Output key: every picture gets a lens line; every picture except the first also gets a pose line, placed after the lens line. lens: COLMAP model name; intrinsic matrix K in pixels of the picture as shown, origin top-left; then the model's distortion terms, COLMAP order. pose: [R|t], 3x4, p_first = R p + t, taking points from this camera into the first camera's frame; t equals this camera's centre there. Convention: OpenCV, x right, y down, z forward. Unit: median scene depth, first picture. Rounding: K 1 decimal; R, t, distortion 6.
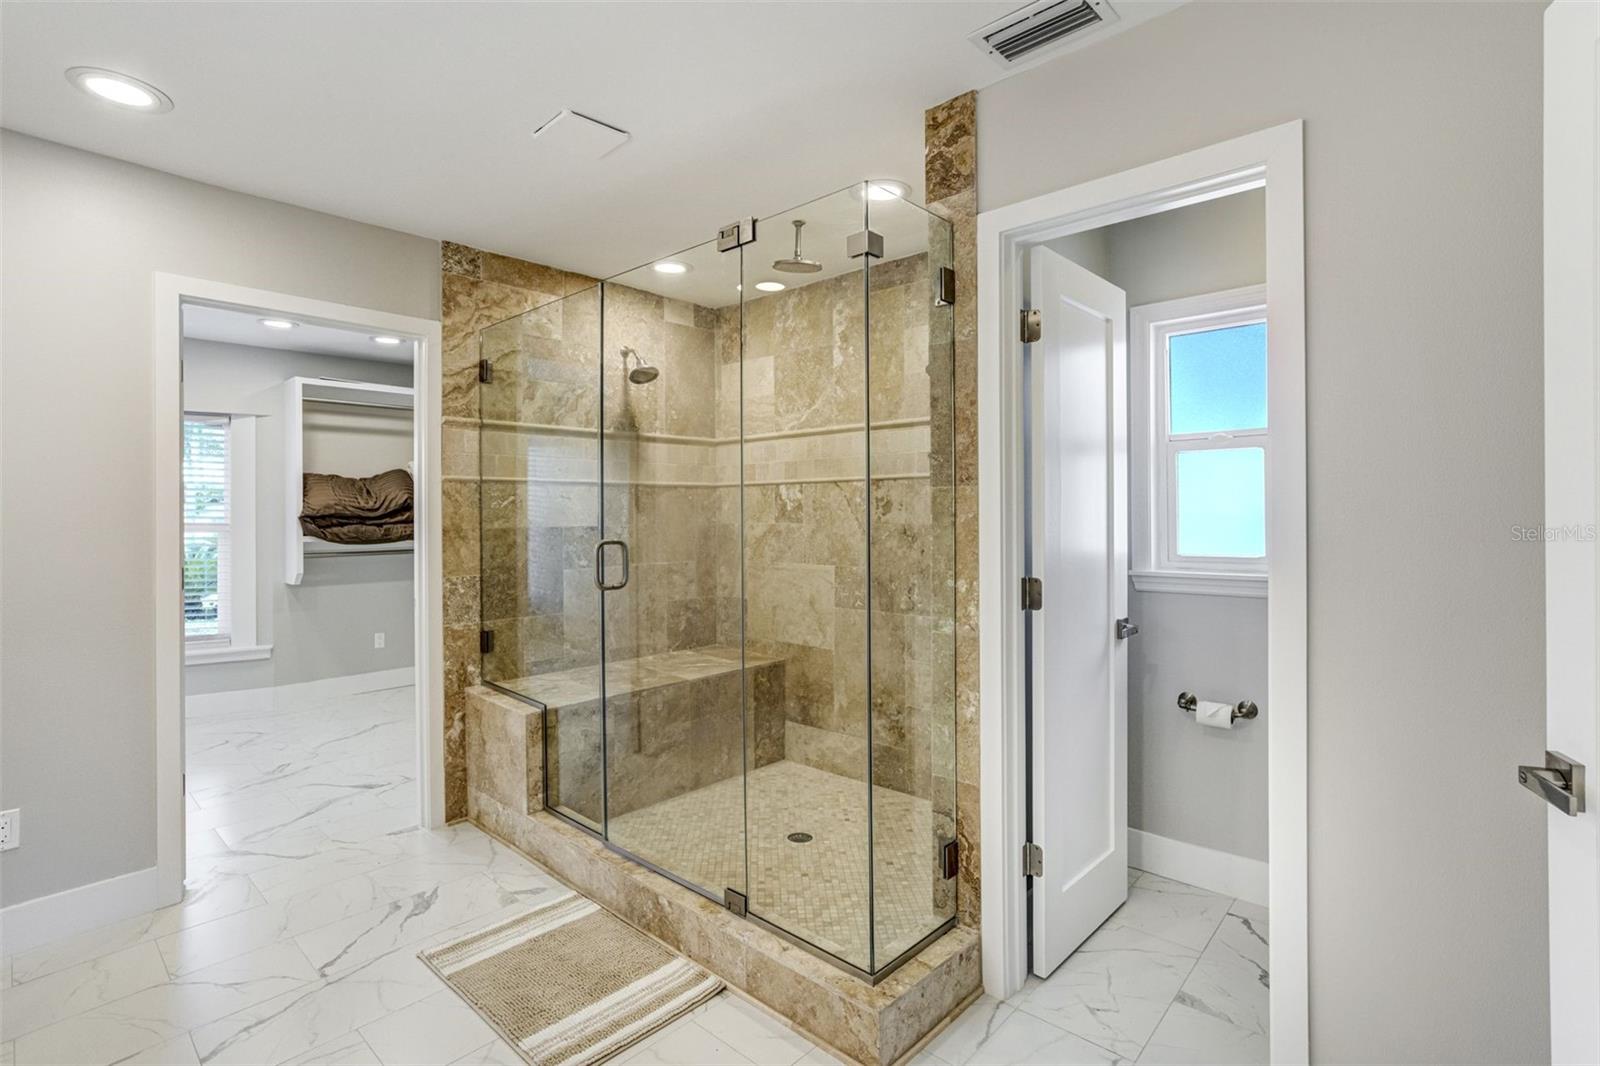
lens RADIAL K [[761.1, 0, 796.5], [0, 761.1, 507.1], [0, 0, 1]] dist [-0.027071, 0.000557]
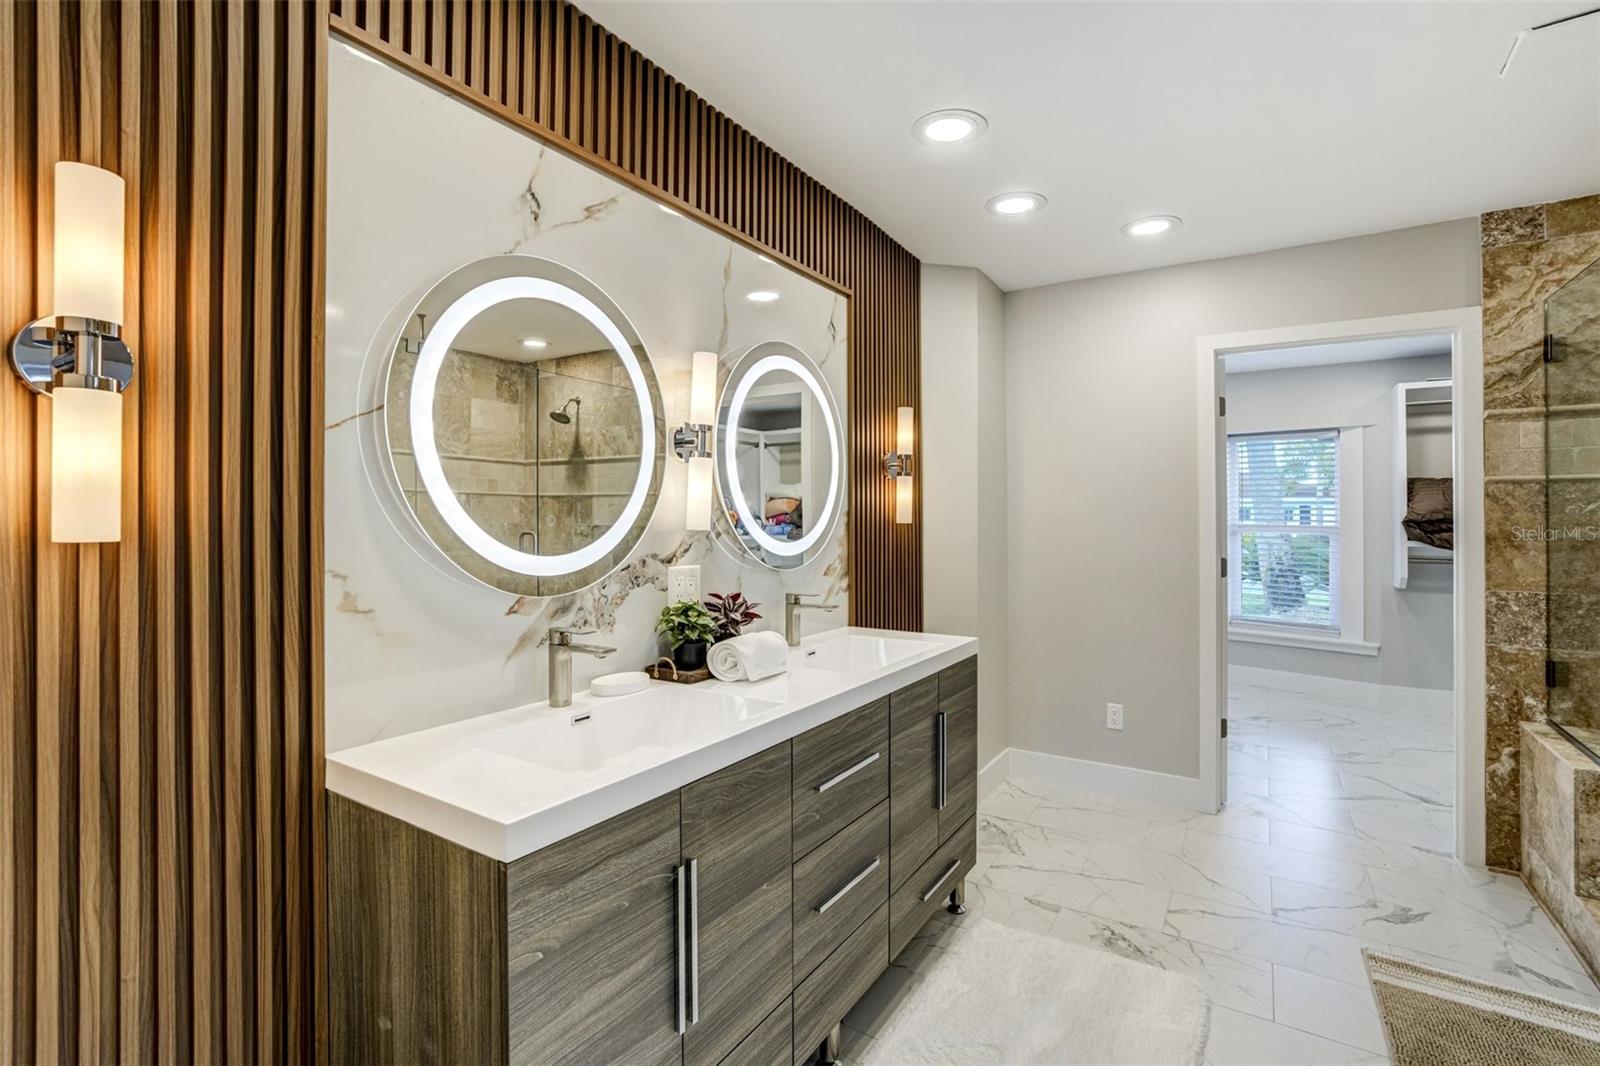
lens RADIAL K [[721.8, 0, 794.4], [0, 721.8, 514.1], [0, 0, 1]] dist [-0.000143, -0.000075]
pose [[0.163209, -0.000443, -0.986591, 0.238976], [0.004343, 0.999991, 0.000269, -0.001149], [0.986582, -0.004329, 0.163209, 0.051220]]
